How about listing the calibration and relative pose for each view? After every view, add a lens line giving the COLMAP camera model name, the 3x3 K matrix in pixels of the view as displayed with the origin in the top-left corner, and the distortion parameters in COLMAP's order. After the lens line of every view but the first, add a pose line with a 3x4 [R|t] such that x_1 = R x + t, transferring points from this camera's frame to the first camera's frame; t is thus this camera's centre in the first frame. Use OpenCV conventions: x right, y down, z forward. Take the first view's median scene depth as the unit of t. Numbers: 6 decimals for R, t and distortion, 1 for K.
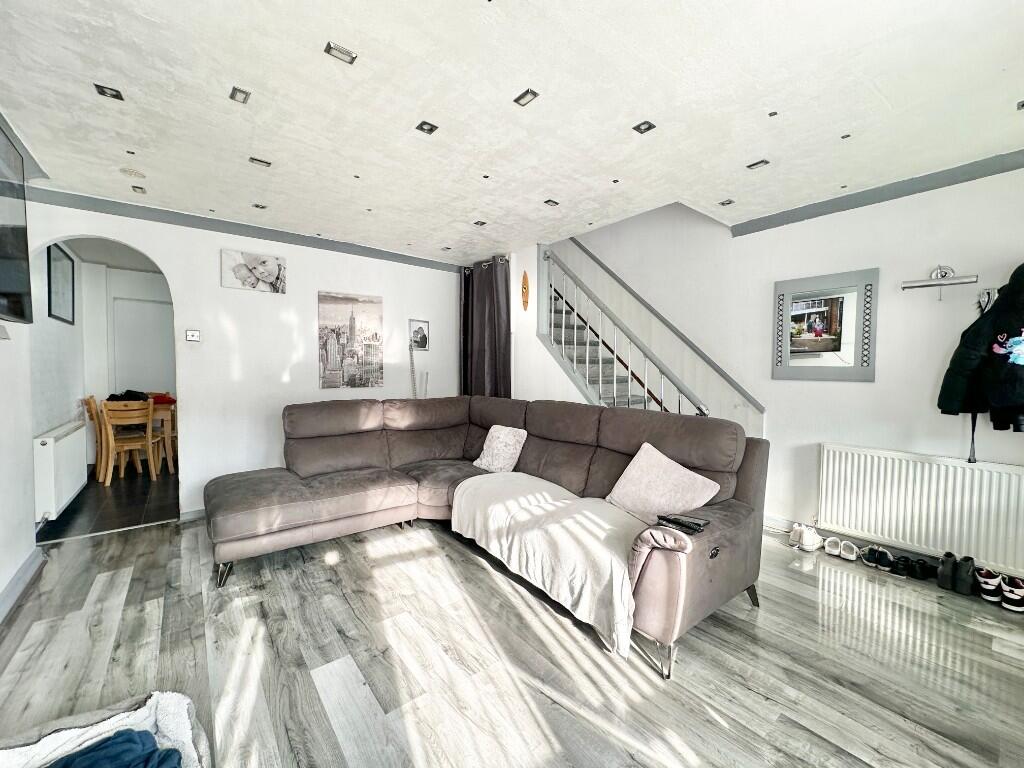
lens RADIAL K [[410.2, 0, 512.0], [0, 410.2, 384.0], [0, 0, 1]] dist [-0.000005, 0.000154]
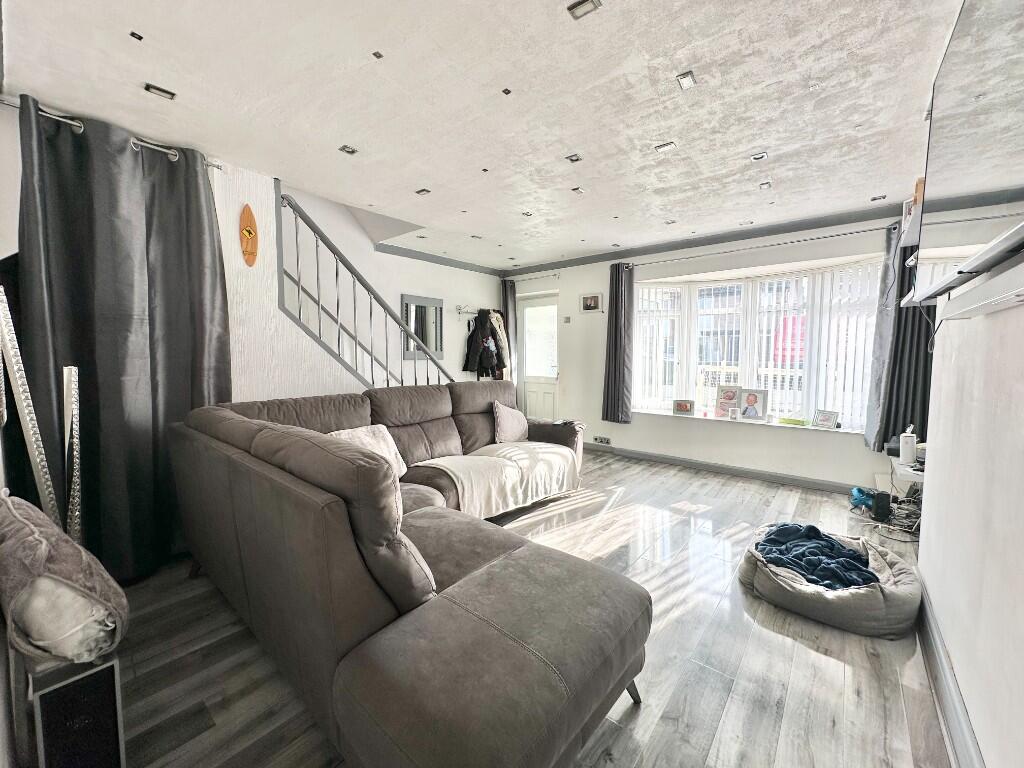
lens RADIAL K [[410.2, 0, 512.0], [0, 410.2, 384.0], [0, 0, 1]] dist [-0.000005, 0.000154]
pose [[-0.212623, -0.080629, 0.973802, -1.289973], [0.037311, 0.995193, 0.090546, -0.063112], [-0.976422, 0.055586, -0.208593, 1.340158]]
